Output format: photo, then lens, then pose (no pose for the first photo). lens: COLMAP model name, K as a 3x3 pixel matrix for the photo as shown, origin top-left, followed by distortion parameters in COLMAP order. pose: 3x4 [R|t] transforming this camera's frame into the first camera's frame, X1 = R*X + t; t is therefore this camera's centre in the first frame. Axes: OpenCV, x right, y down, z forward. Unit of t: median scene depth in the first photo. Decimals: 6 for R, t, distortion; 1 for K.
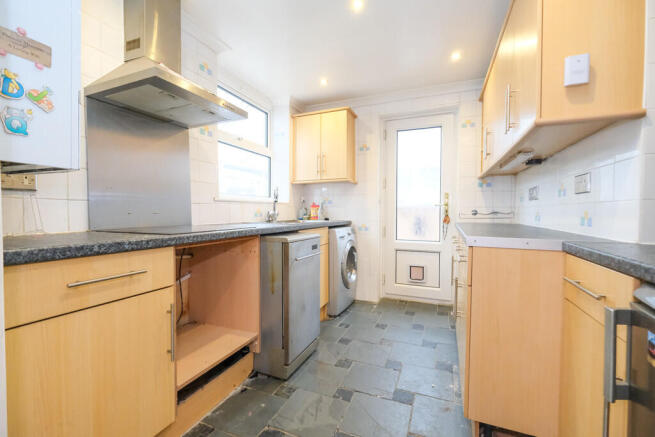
lens RADIAL K [[288.7, 0, 330.6], [0, 288.7, 220.1], [0, 0, 1]] dist [-0.002762, -0.000639]
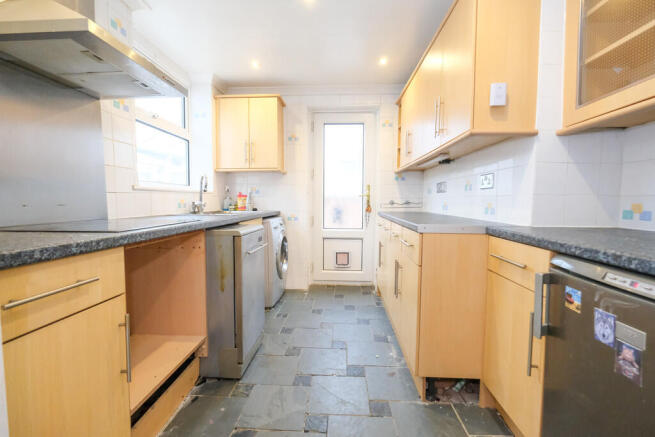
lens RADIAL K [[288.7, 0, 330.6], [0, 288.7, 220.1], [0, 0, 1]] dist [-0.002762, -0.000639]
pose [[0.937344, -0.021959, 0.347713, -0.162583], [0.008589, 0.999165, 0.039946, -0.007014], [-0.348300, -0.034457, 0.936750, 0.013291]]
